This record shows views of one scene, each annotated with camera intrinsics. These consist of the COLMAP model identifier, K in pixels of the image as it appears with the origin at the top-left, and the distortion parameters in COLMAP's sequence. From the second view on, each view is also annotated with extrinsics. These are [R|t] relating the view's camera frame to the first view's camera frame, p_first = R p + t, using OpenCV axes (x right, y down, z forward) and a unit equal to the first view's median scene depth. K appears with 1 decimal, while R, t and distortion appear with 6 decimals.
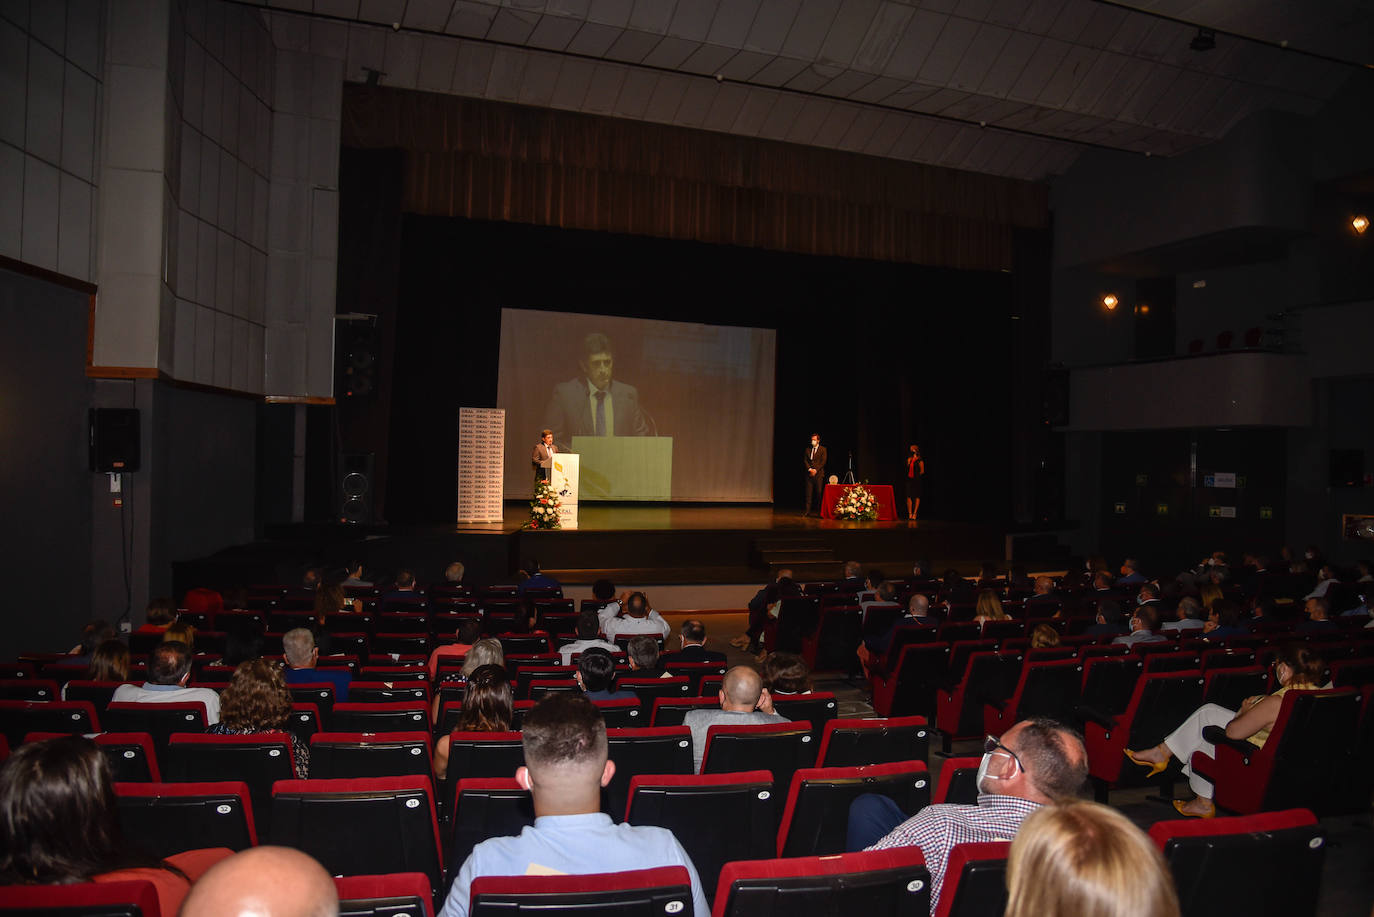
lens RADIAL K [[1042.3, 0, 687.0], [0, 1042.3, 458.5], [0, 0, 1]] dist [-0.087954, 0.056470]
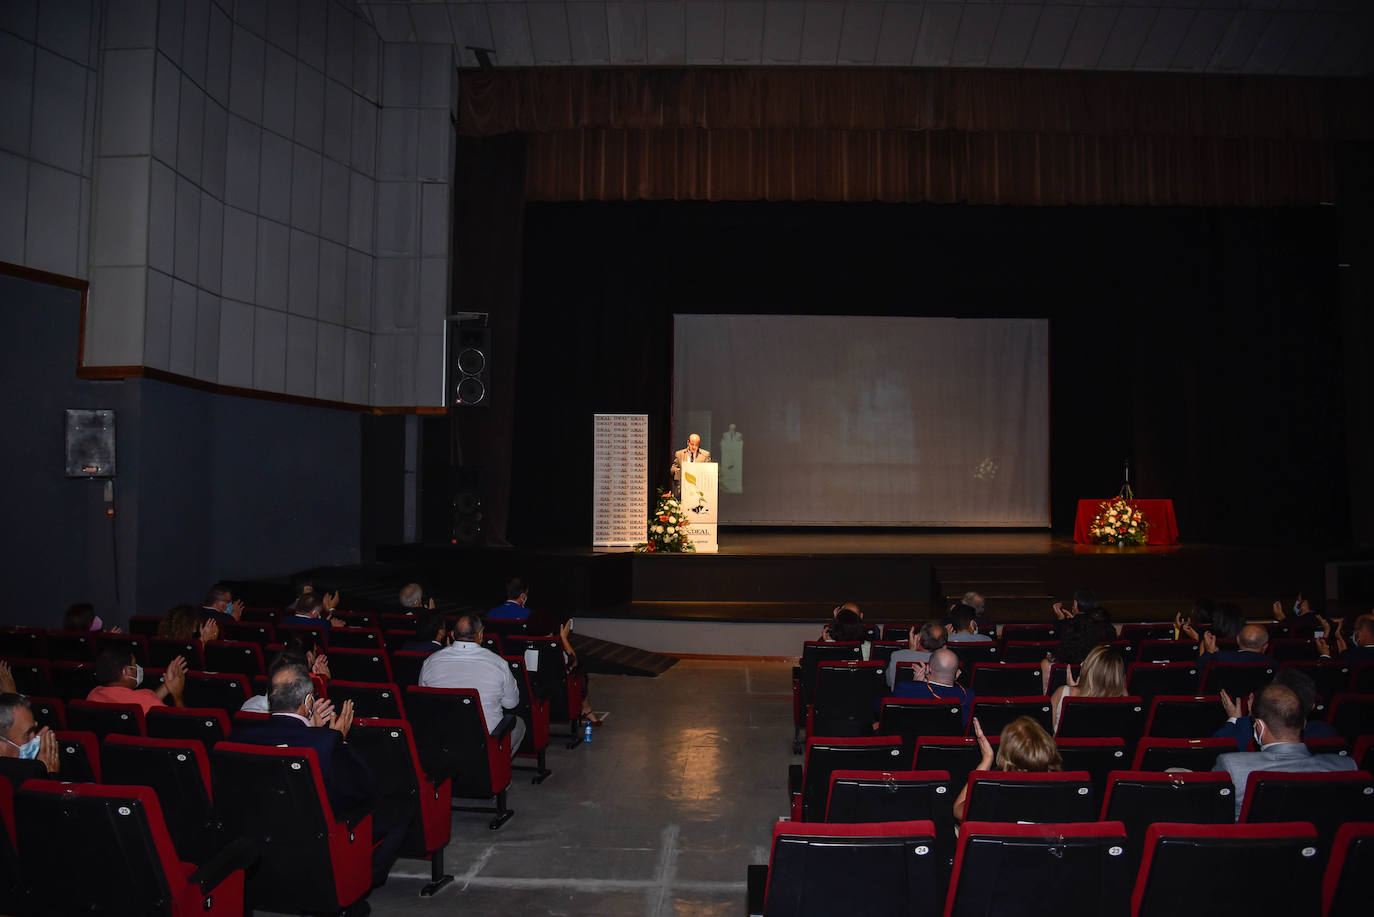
lens RADIAL K [[1016.0, 0, 687.0], [0, 1016.0, 458.5], [0, 0, 1]] dist [-0.114956, 0.077854]
pose [[0.927371, -0.031723, -0.372795, 0.171795], [0.016197, 0.998869, -0.044707, 0.027828], [0.373792, 0.035421, 0.926836, 0.236549]]
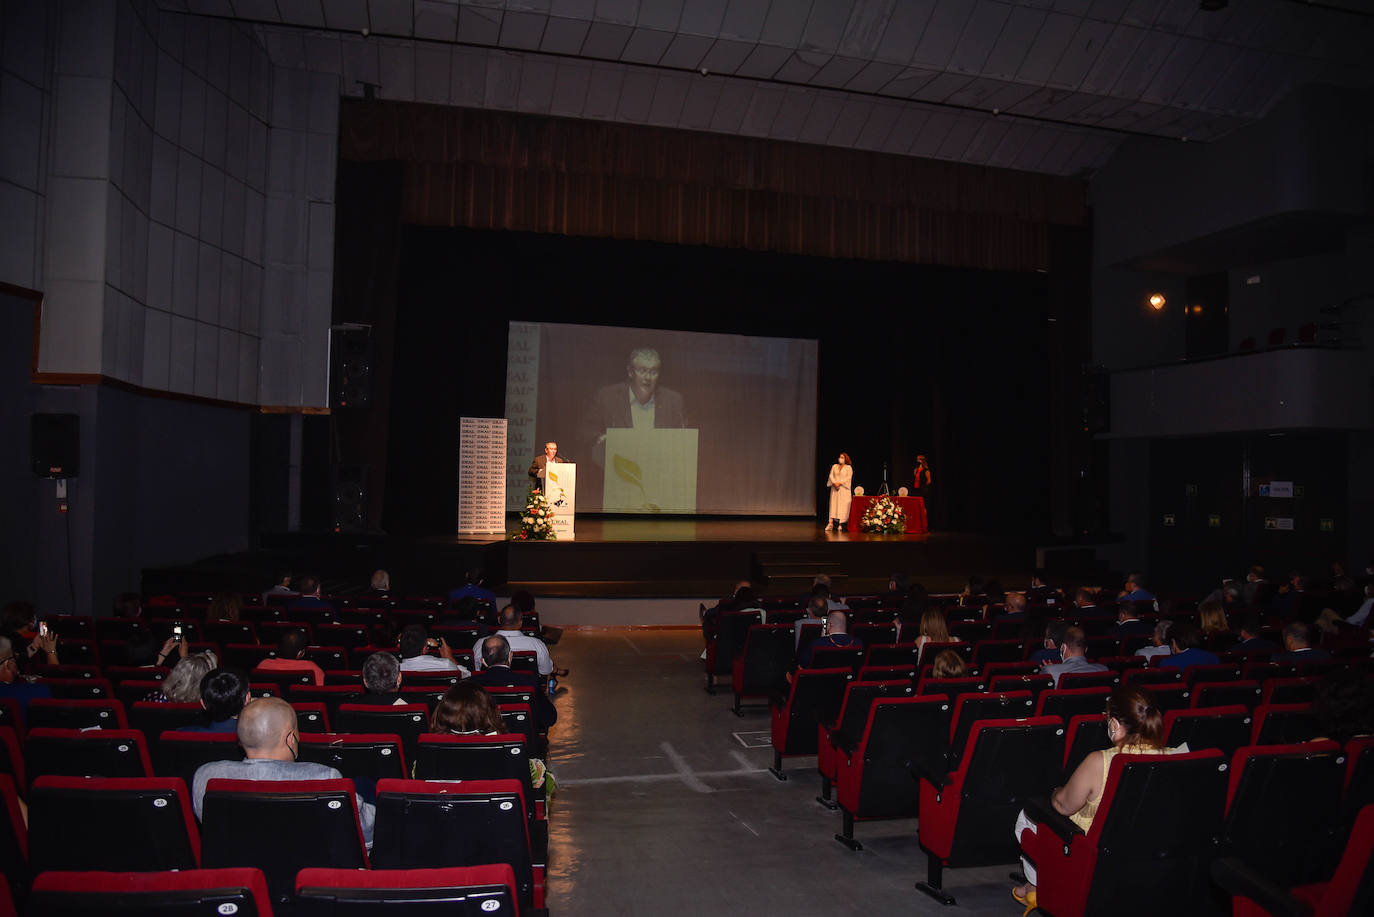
lens RADIAL K [[997.8, 0, 687.0], [0, 997.8, 458.5], [0, 0, 1]] dist [-0.112883, 0.076141]
pose [[0.993606, -0.005802, -0.112757, 0.103645], [0.003564, 0.999793, -0.020039, 0.010014], [0.112850, 0.019509, 0.993421, 0.081347]]
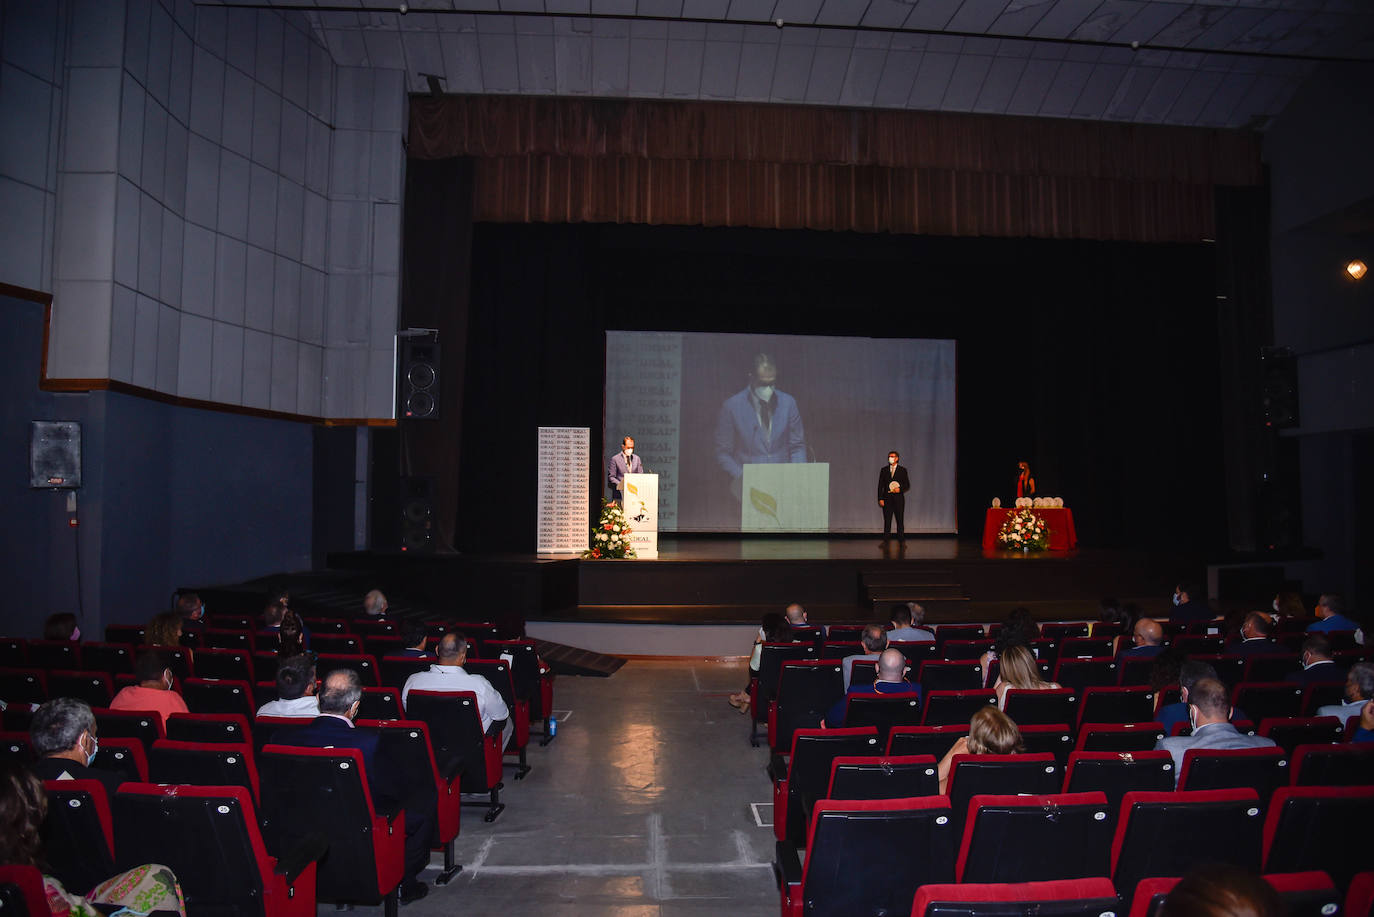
lens RADIAL K [[979.2, 0, 687.0], [0, 979.2, 458.5], [0, 0, 1]] dist [-0.114929, 0.075137]
pose [[0.957320, -0.030193, -0.287449, 0.154661], [0.016495, 0.998615, -0.049958, 0.024078], [0.288560, 0.043085, 0.956492, 0.211933]]
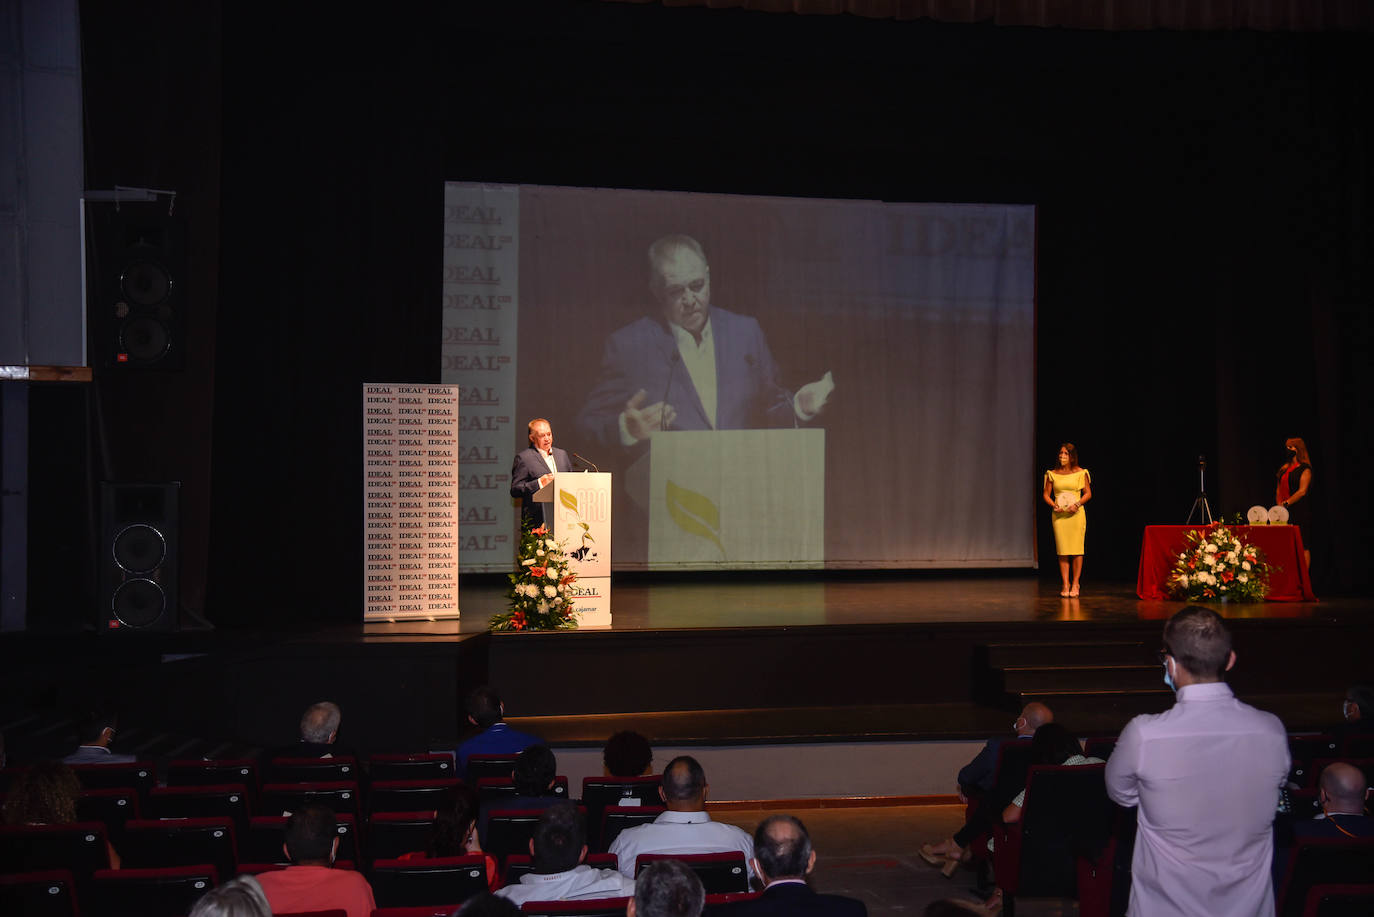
lens RADIAL K [[2062.1, 0, 687.0], [0, 2062.1, 458.5], [0, 0, 1]] dist [0.303700, -0.048943]
pose [[0.995154, -0.028218, -0.094195, 0.021041], [0.026626, 0.999481, -0.018111, 0.007571], [0.094657, 0.015515, 0.995389, 0.052485]]
